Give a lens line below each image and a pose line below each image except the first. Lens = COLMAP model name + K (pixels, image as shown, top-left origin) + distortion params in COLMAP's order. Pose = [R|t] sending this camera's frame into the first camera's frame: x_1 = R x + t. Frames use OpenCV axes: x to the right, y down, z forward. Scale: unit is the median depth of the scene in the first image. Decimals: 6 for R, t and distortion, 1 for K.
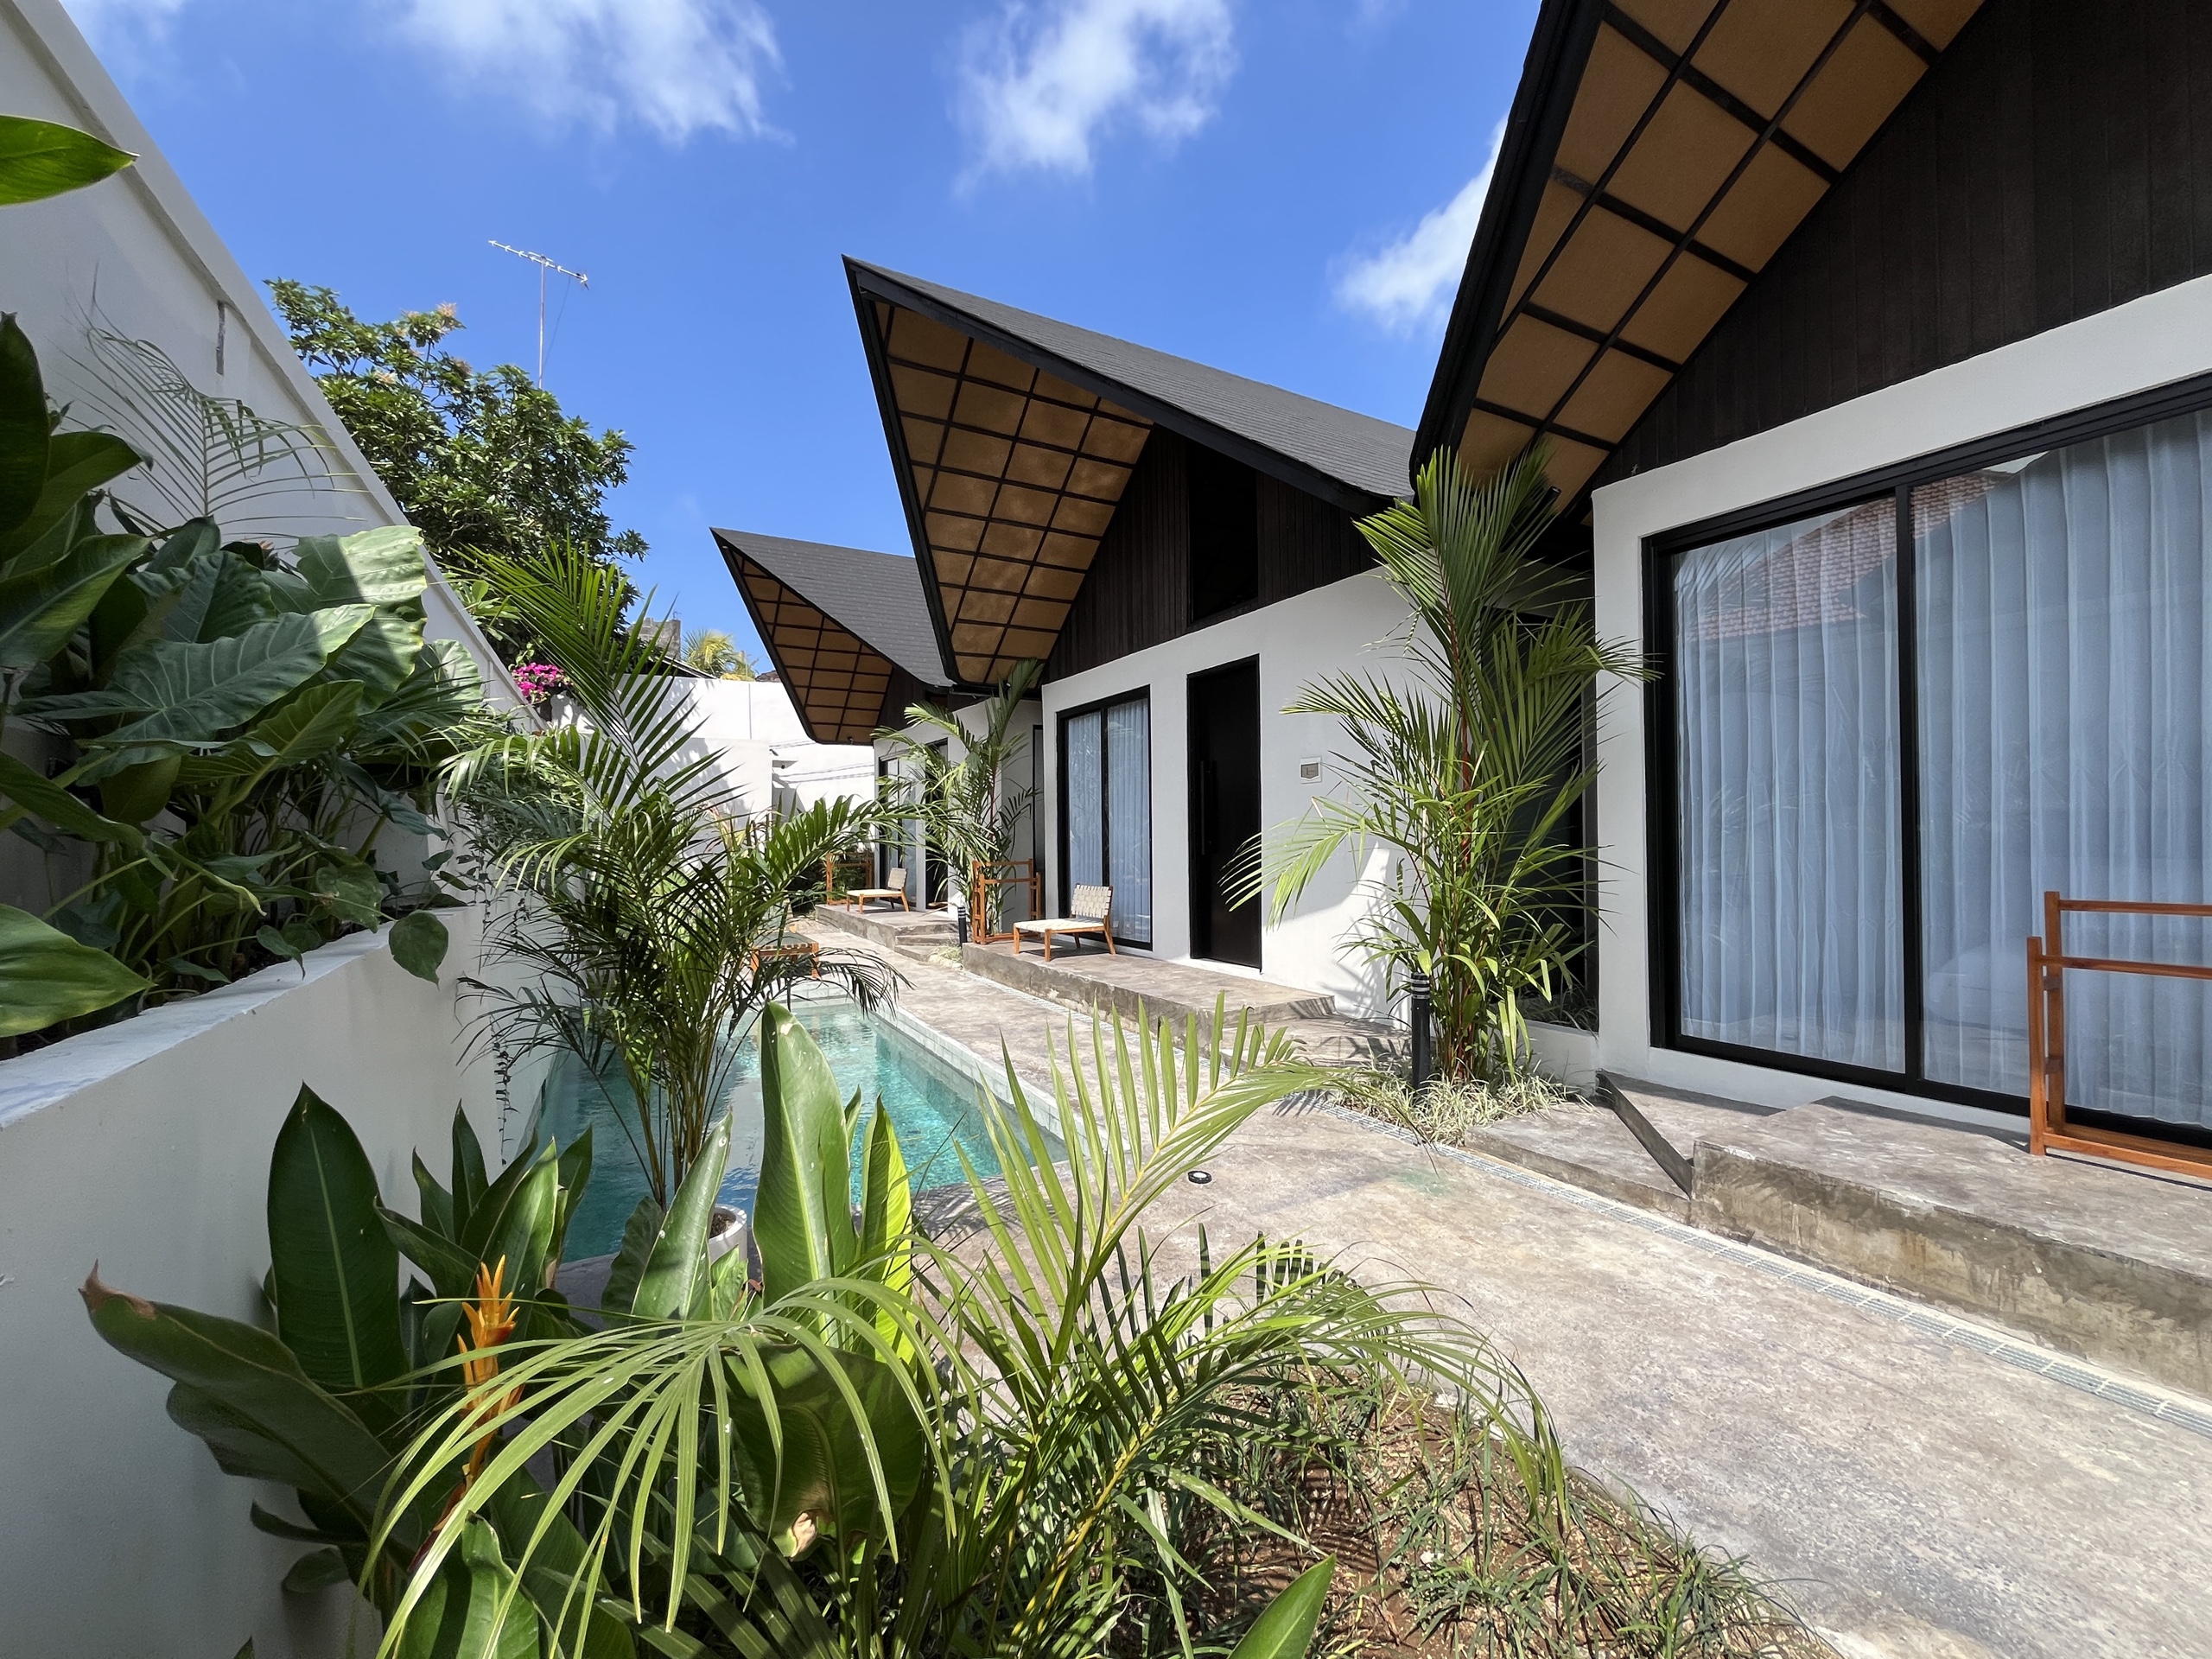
lens RADIAL K [[892.2, 0, 1103.7], [0, 892.2, 832.2], [0, 0, 1]] dist [-0.002741, -0.000053]
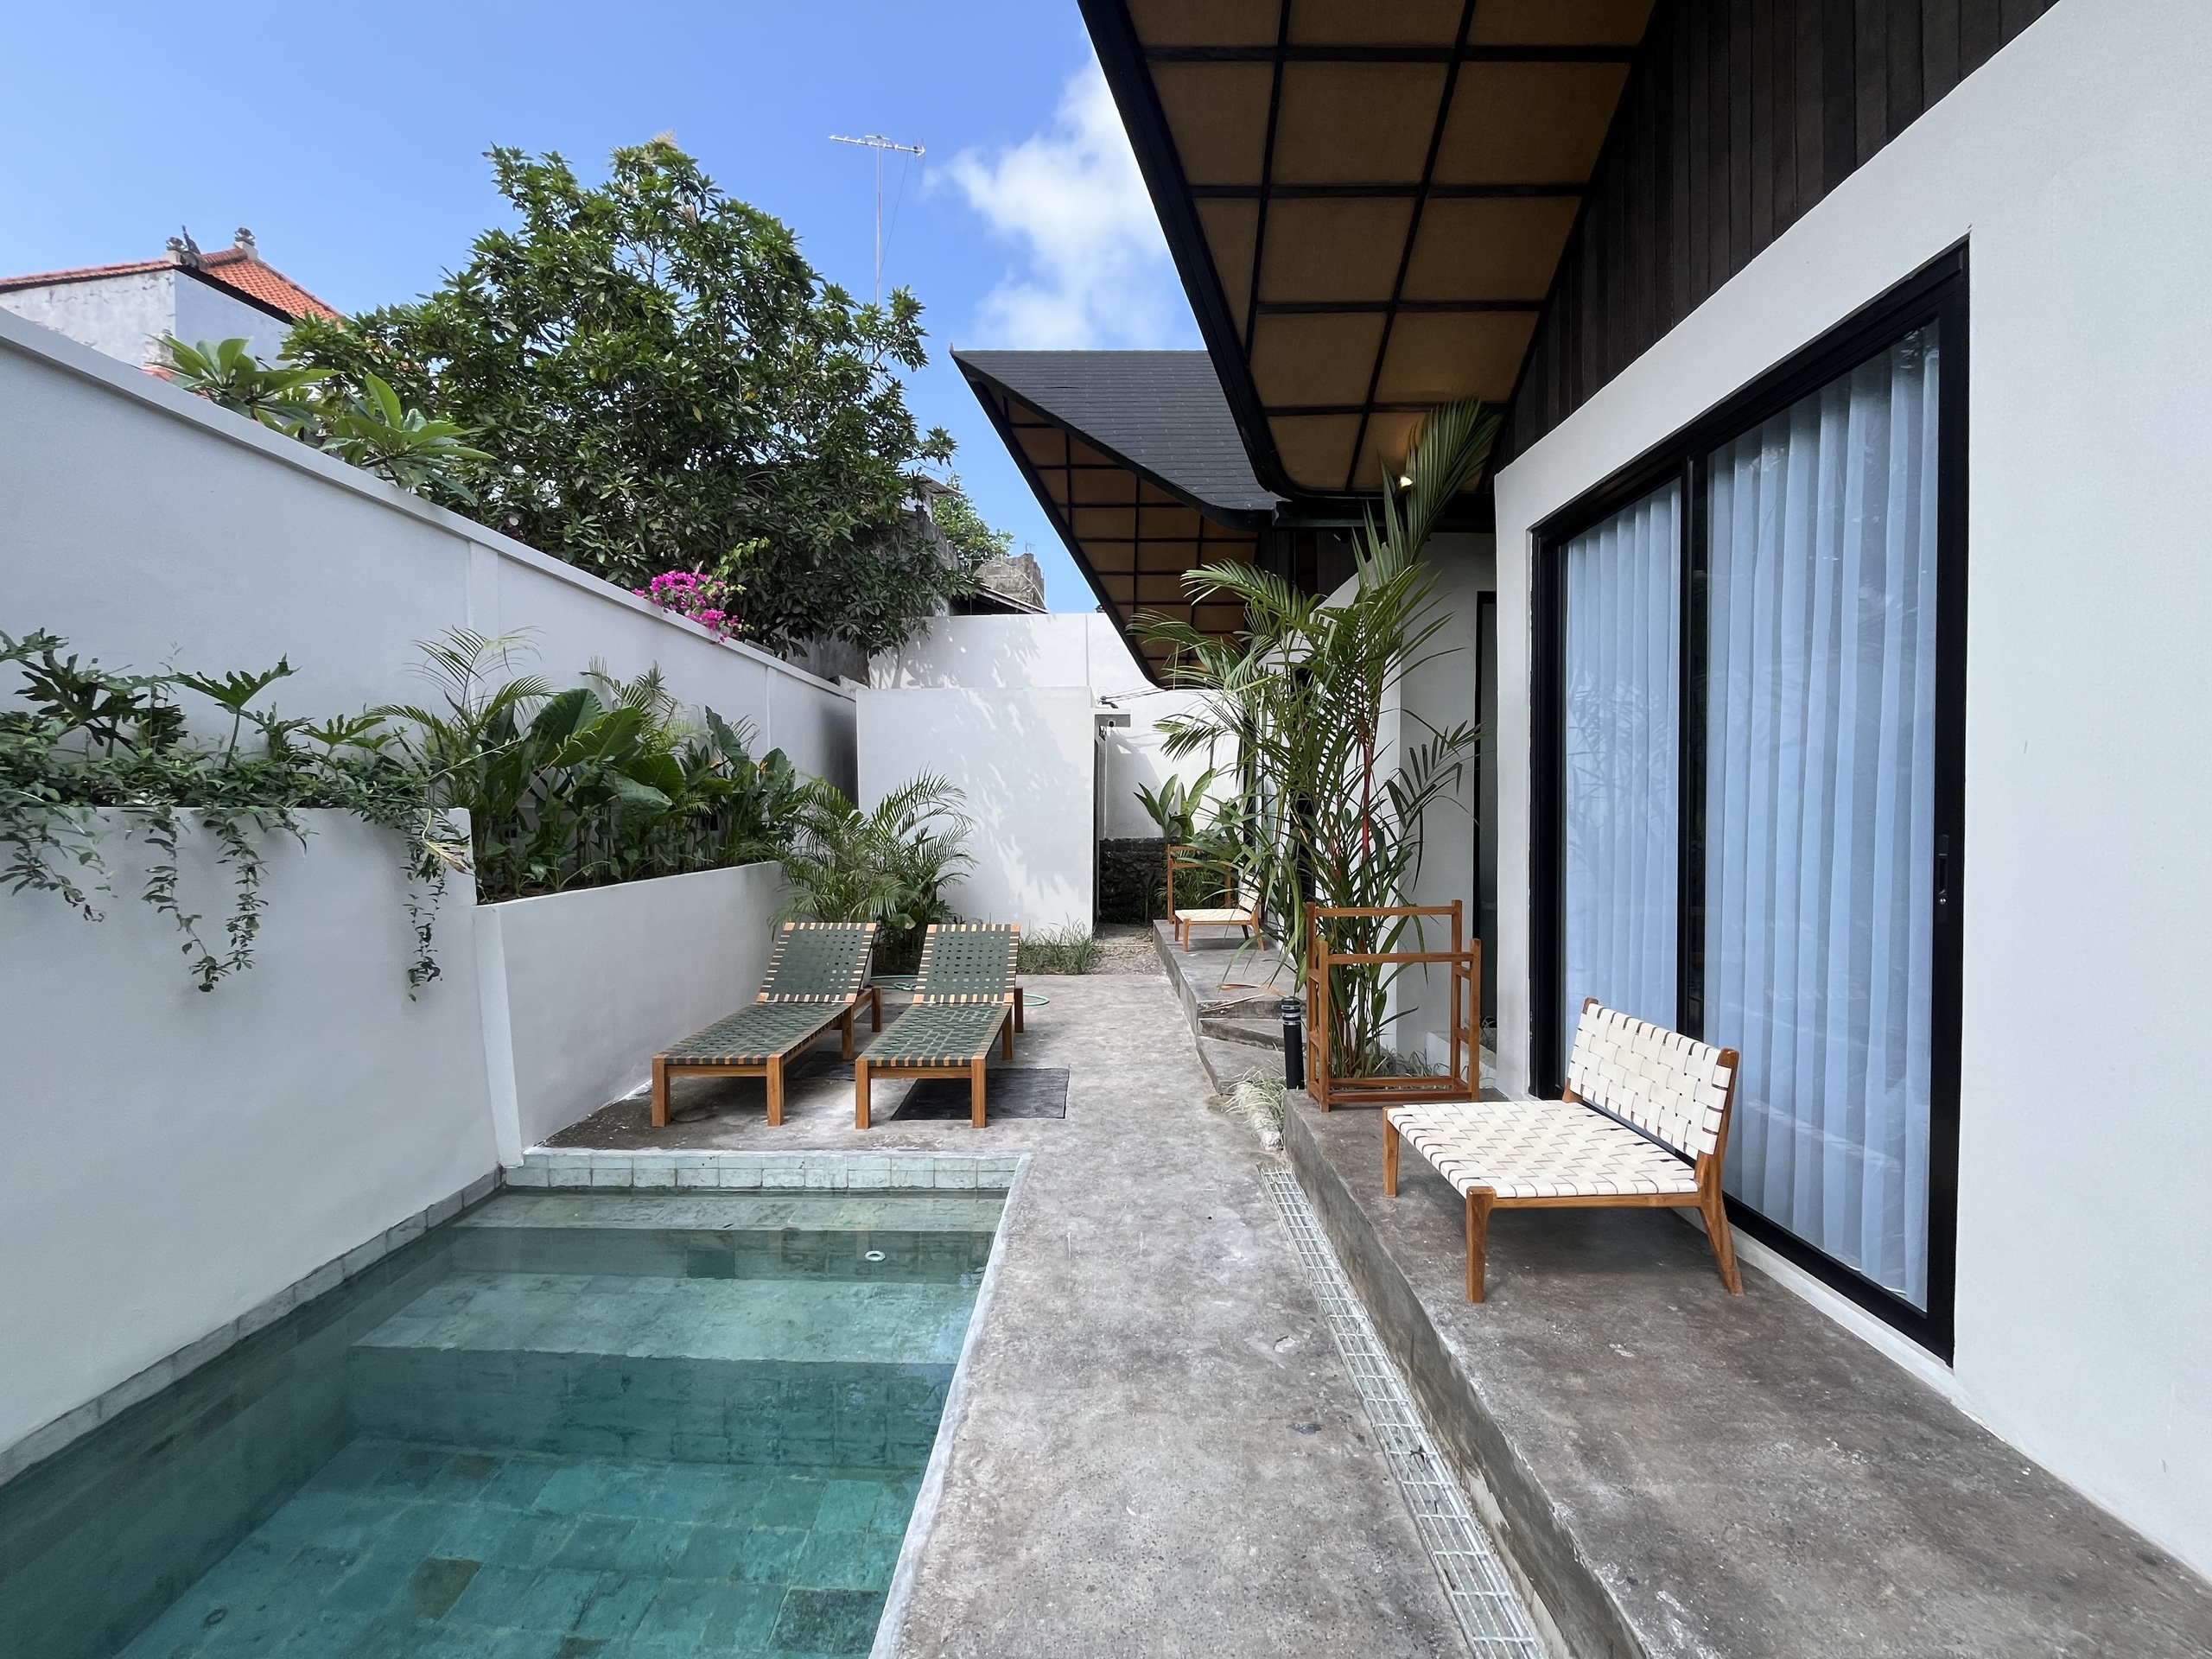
lens RADIAL K [[892.2, 0, 1103.7], [0, 892.2, 832.2], [0, 0, 1]] dist [-0.002741, -0.000053]
pose [[0.871544, 0.016503, -0.490040, -0.029840], [-0.000592, 0.999468, 0.032606, -0.019684], [0.490317, -0.028128, 0.871090, 0.720726]]
